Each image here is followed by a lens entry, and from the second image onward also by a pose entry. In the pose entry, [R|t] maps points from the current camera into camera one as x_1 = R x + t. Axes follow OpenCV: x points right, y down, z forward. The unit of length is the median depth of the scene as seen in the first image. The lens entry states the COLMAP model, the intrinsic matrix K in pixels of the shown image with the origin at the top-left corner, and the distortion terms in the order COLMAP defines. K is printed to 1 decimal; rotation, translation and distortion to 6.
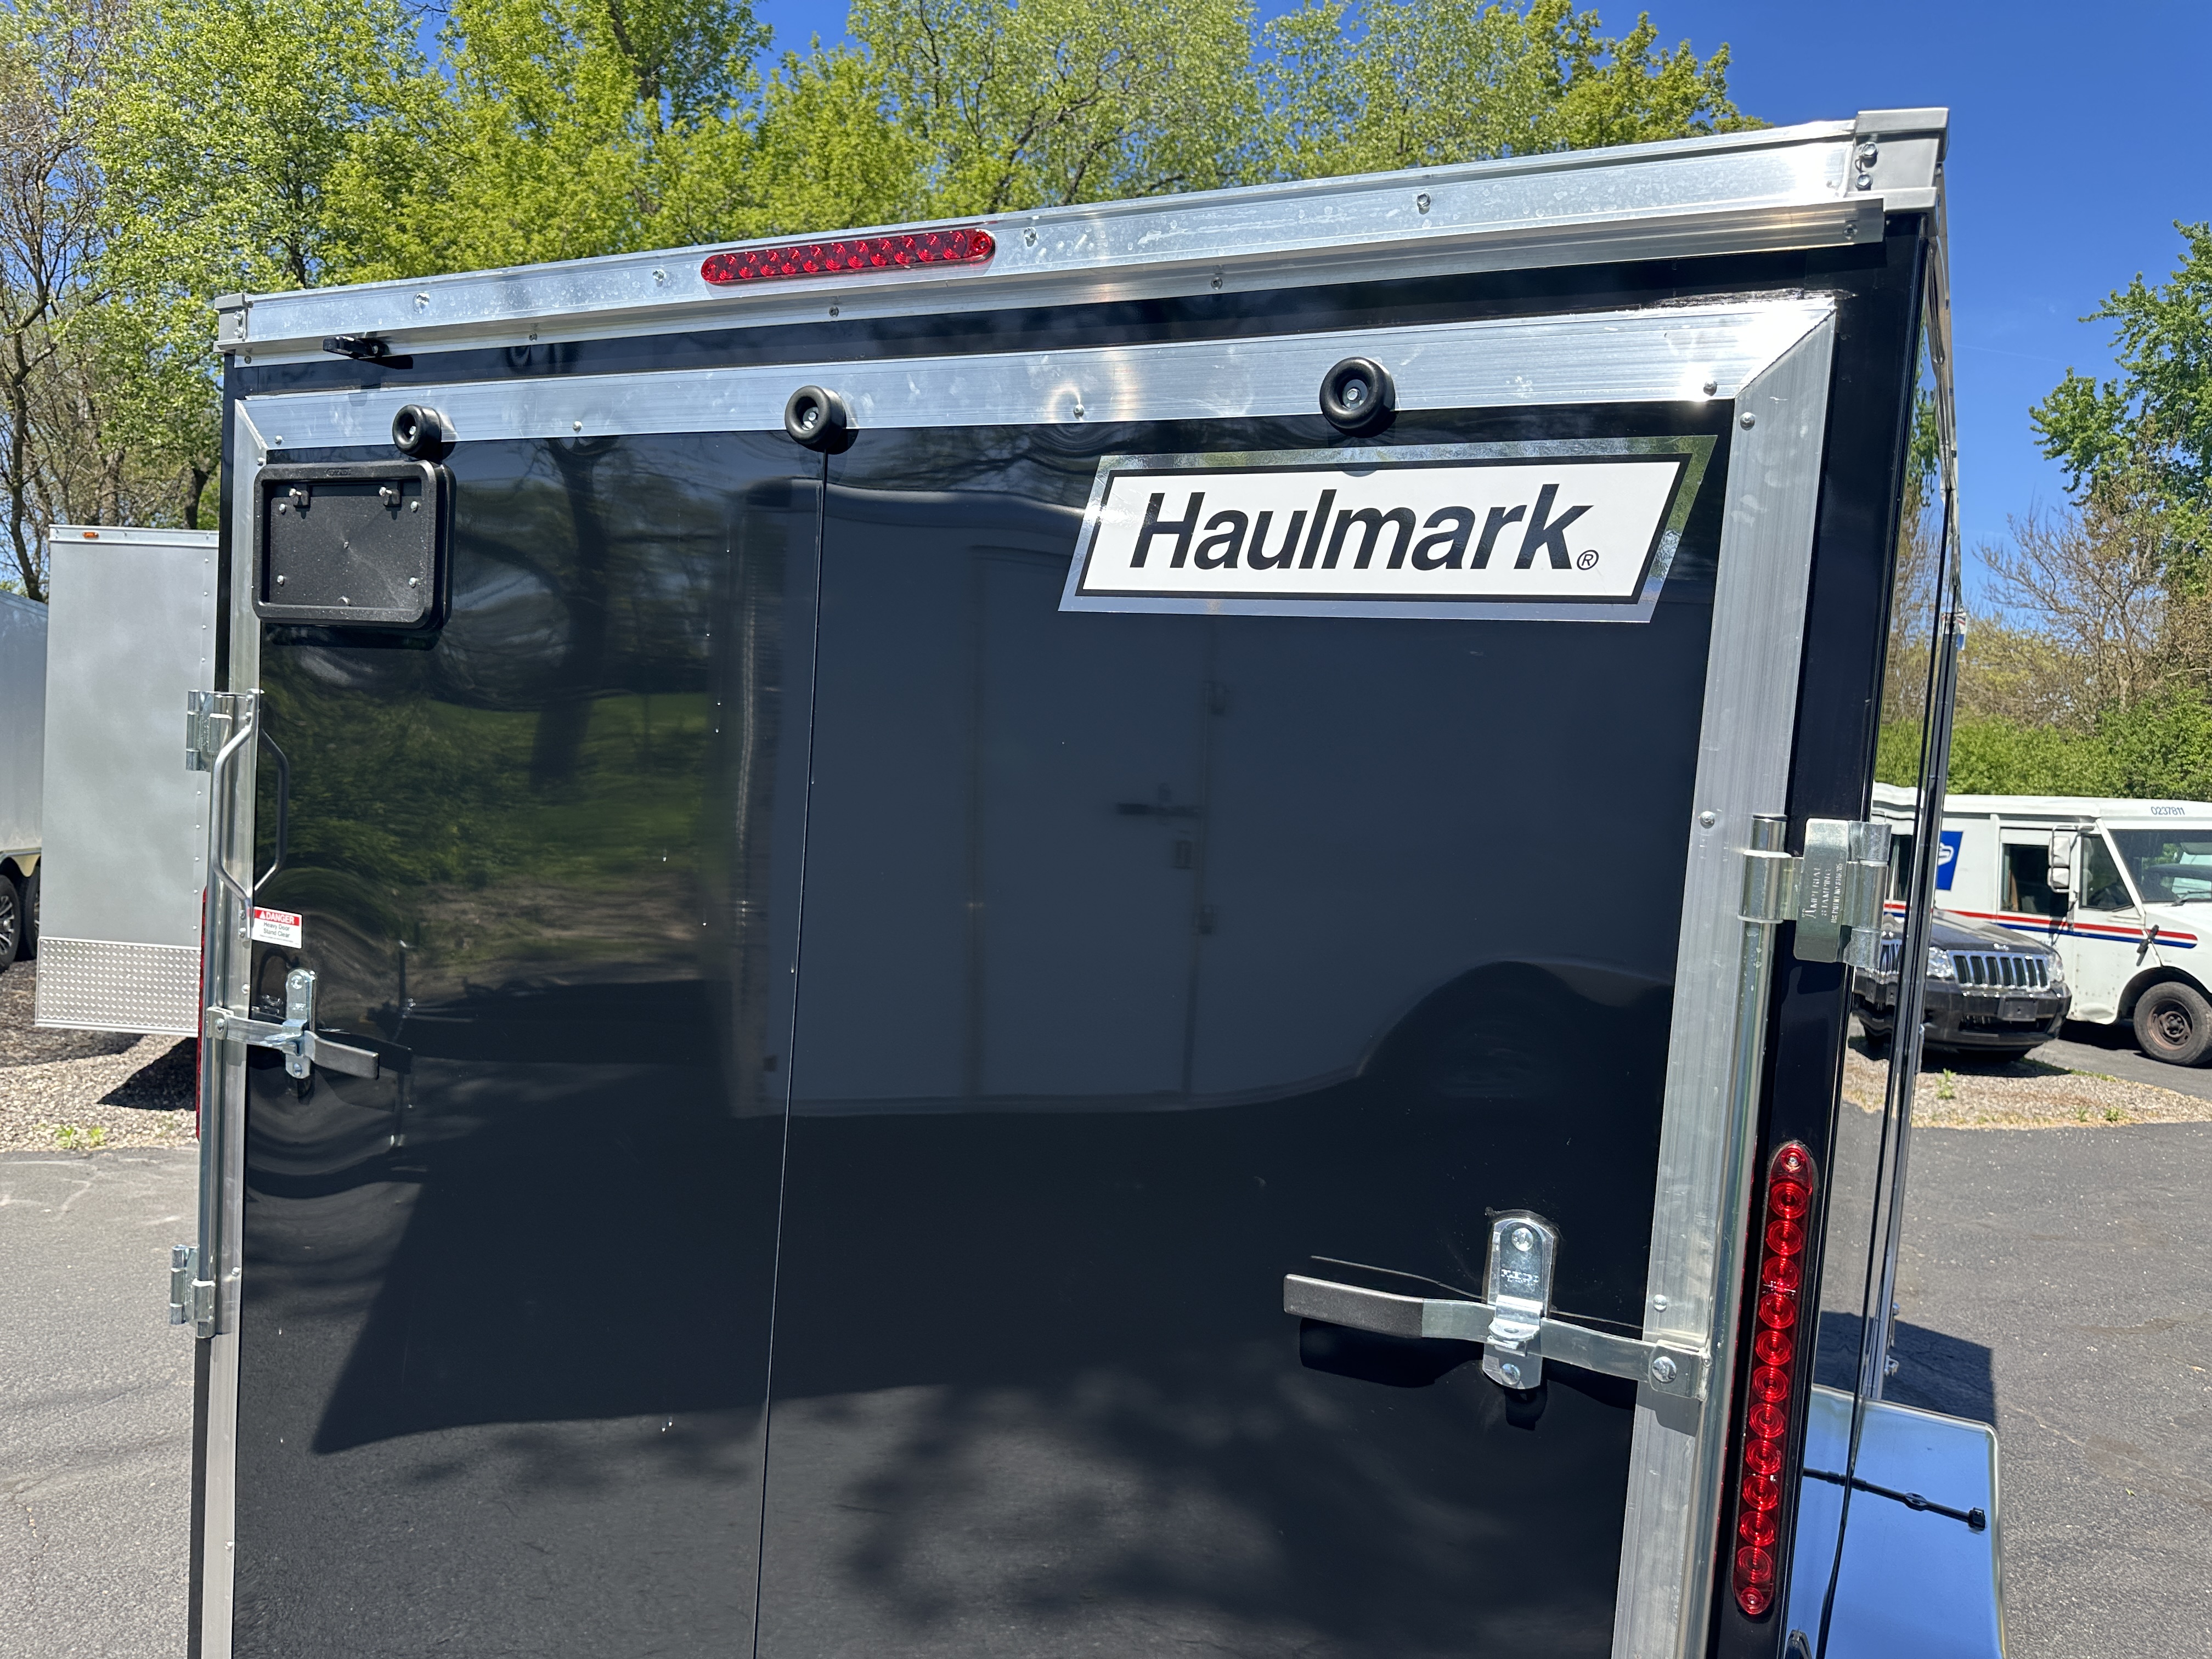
lens RADIAL K [[1575.4, 0, 1105.2], [0, 1575.4, 827.7], [0, 0, 1]] dist [0.005872, -0.012268]
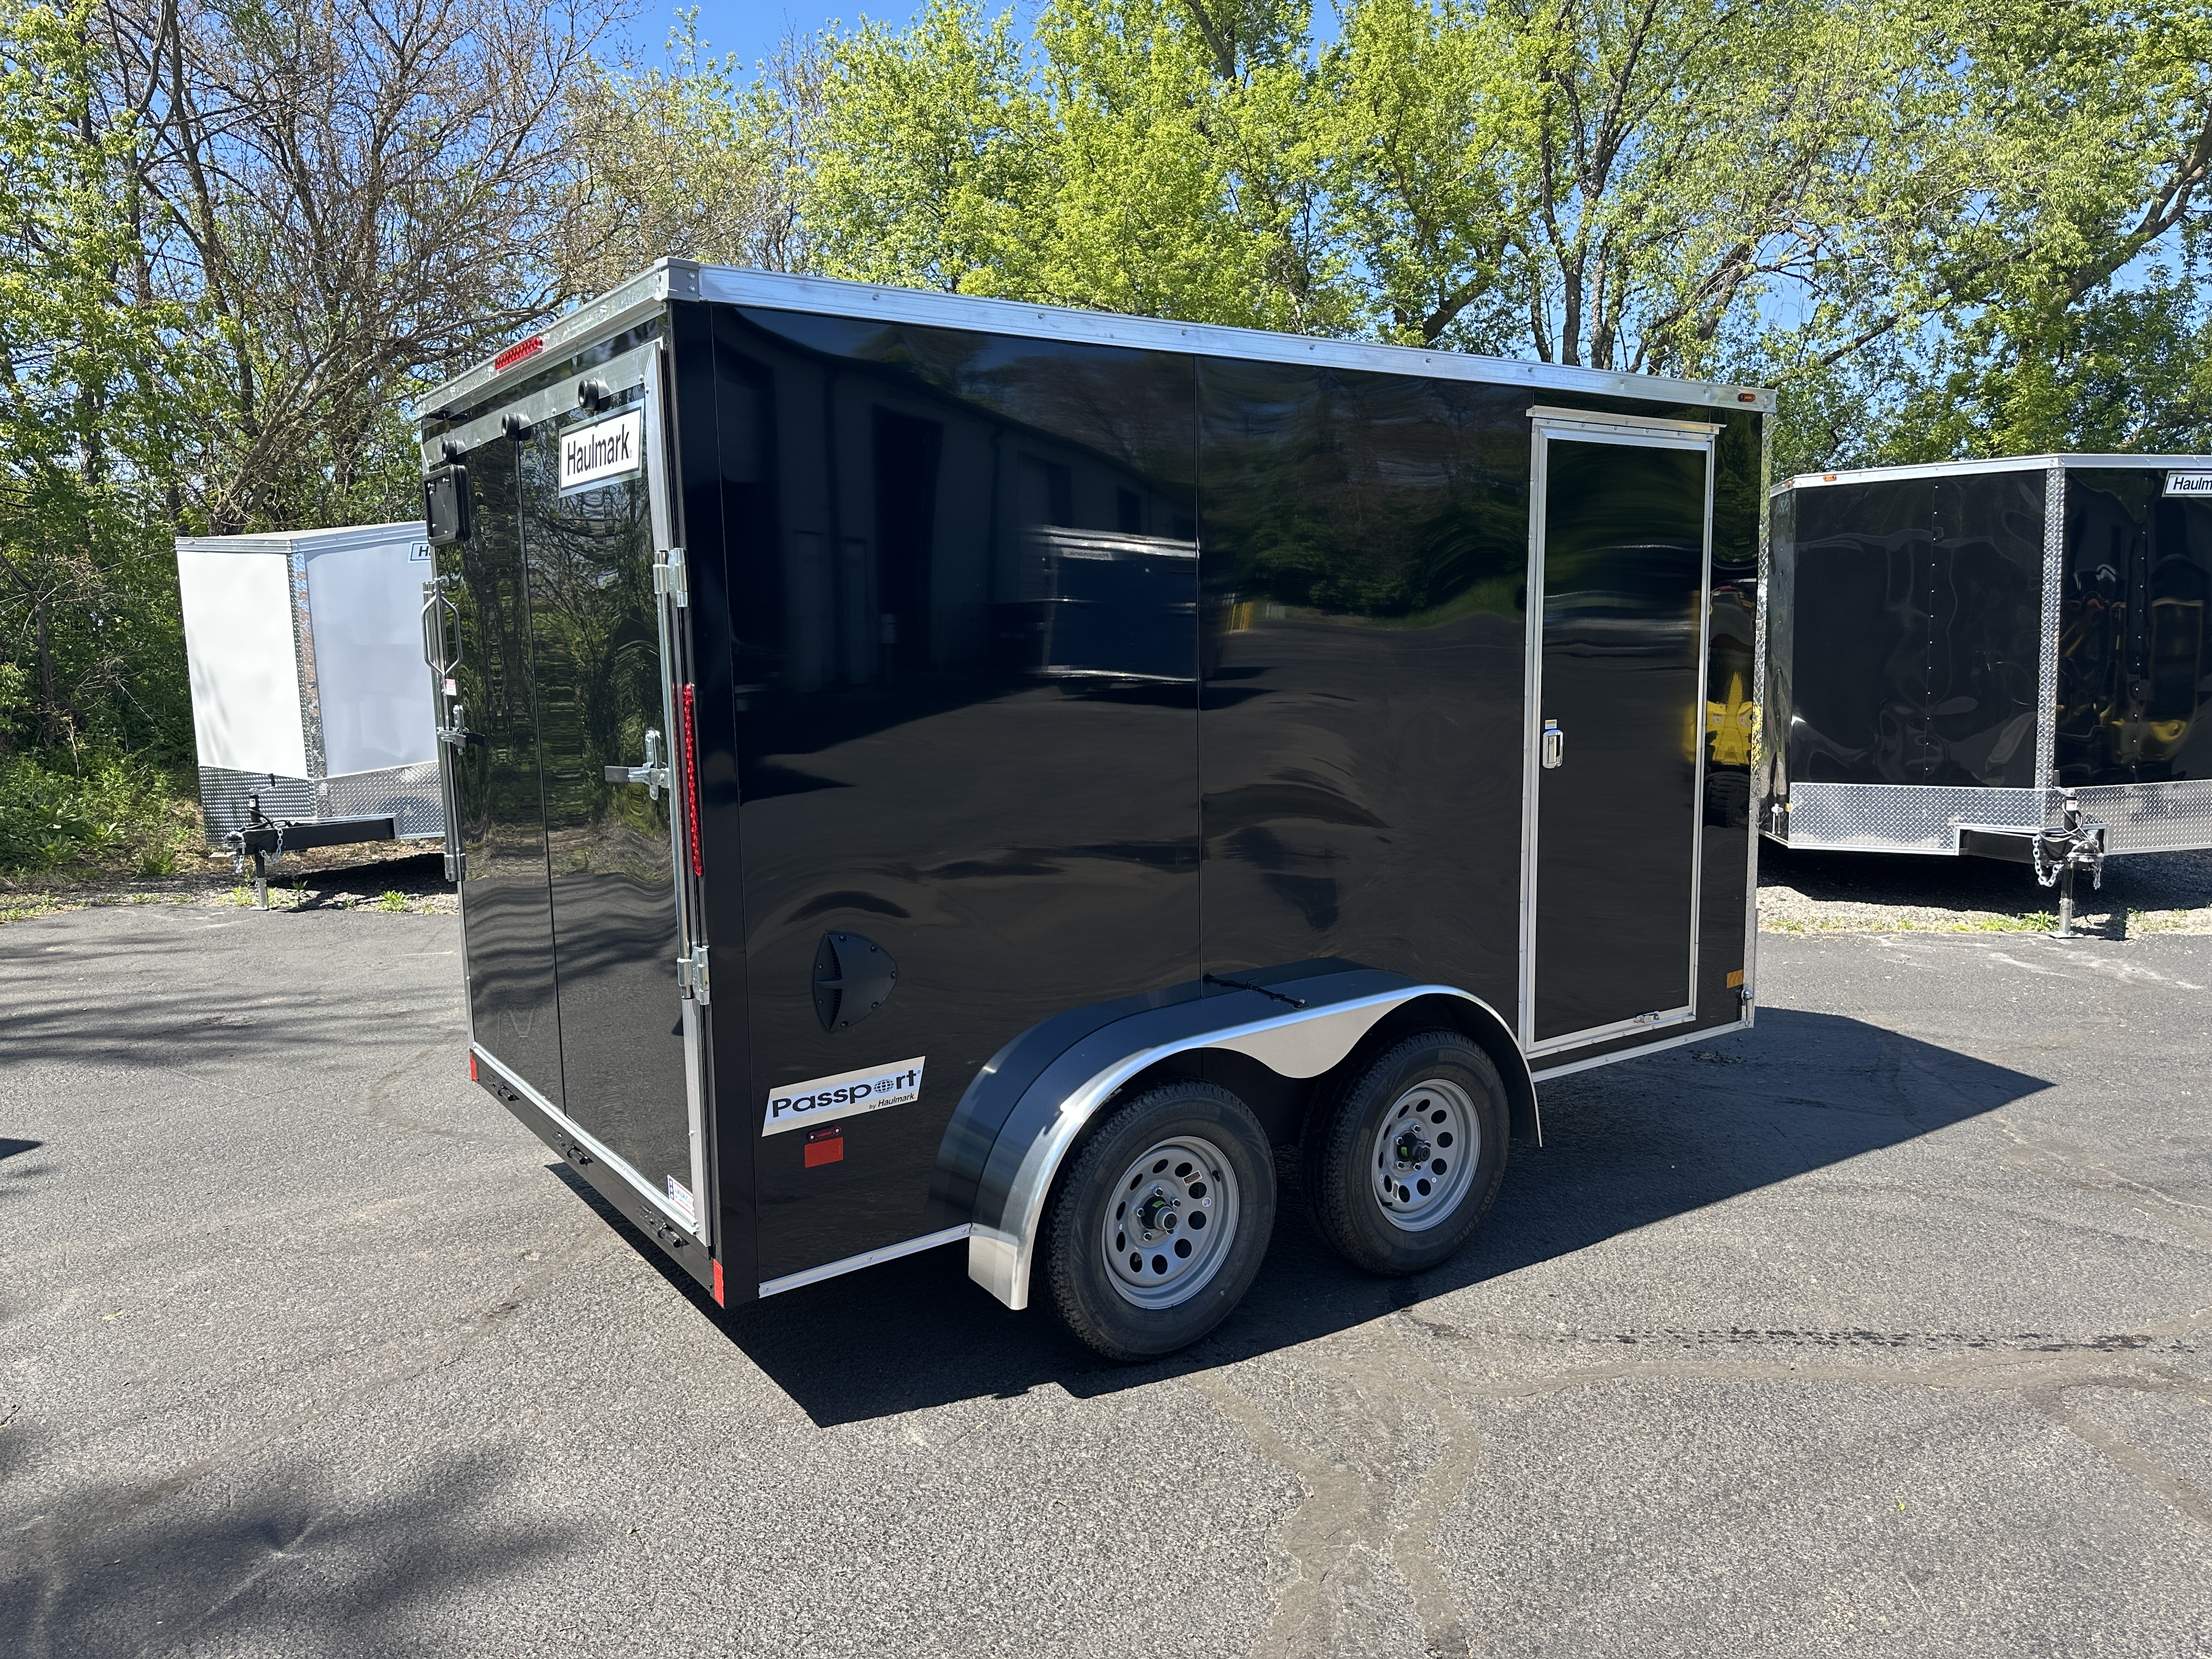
lens RADIAL K [[1559.1, 0, 1106.0], [0, 1559.1, 829.5], [0, 0, 1]] dist [0.032661, -0.044707]
pose [[0.892307, -0.027400, -0.450596, 0.530876], [0.054164, 0.997444, 0.046608, 0.088109], [0.448167, -0.065995, 0.891510, -0.226300]]
